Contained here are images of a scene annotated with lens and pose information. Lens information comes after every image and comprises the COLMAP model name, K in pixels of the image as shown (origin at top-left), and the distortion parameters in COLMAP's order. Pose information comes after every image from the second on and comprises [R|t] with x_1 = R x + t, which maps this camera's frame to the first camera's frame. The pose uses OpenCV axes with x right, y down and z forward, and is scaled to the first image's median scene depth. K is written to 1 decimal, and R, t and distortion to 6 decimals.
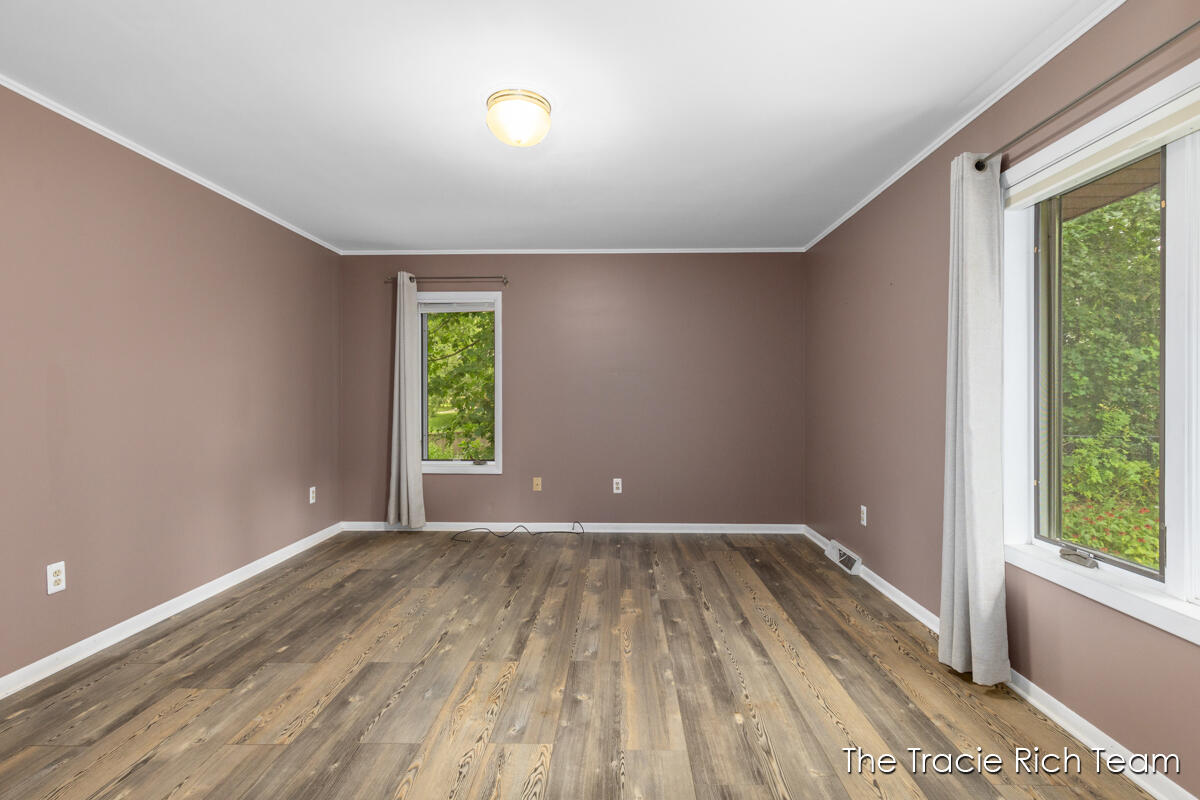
lens RADIAL K [[538.1, 0, 605.1], [0, 538.1, 395.9], [0, 0, 1]] dist [0.007115, -0.000514]
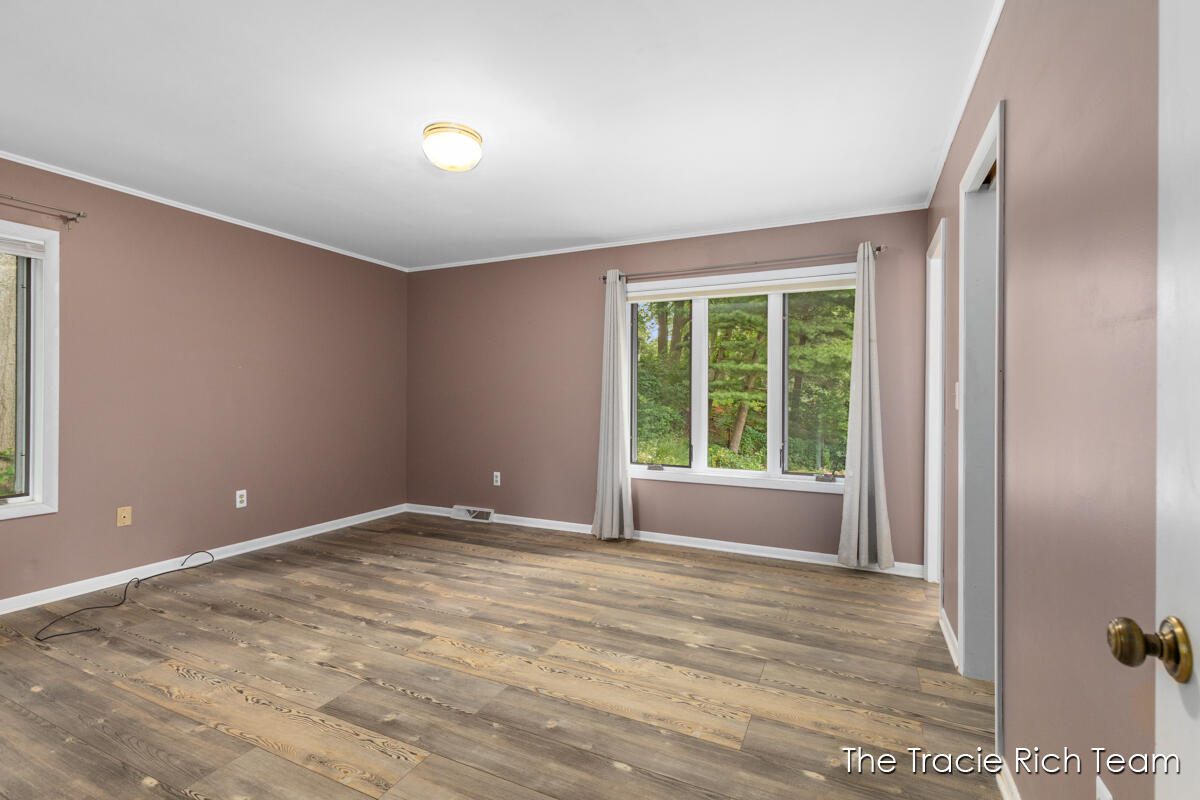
lens RADIAL K [[538.1, 0, 605.1], [0, 538.1, 395.9], [0, 0, 1]] dist [0.007115, -0.000514]
pose [[0.395509, 0.002371, 0.918459, -0.888074], [-0.004347, 0.999990, -0.000710, 0.003630], [-0.918452, -0.003712, 0.395516, 0.220653]]
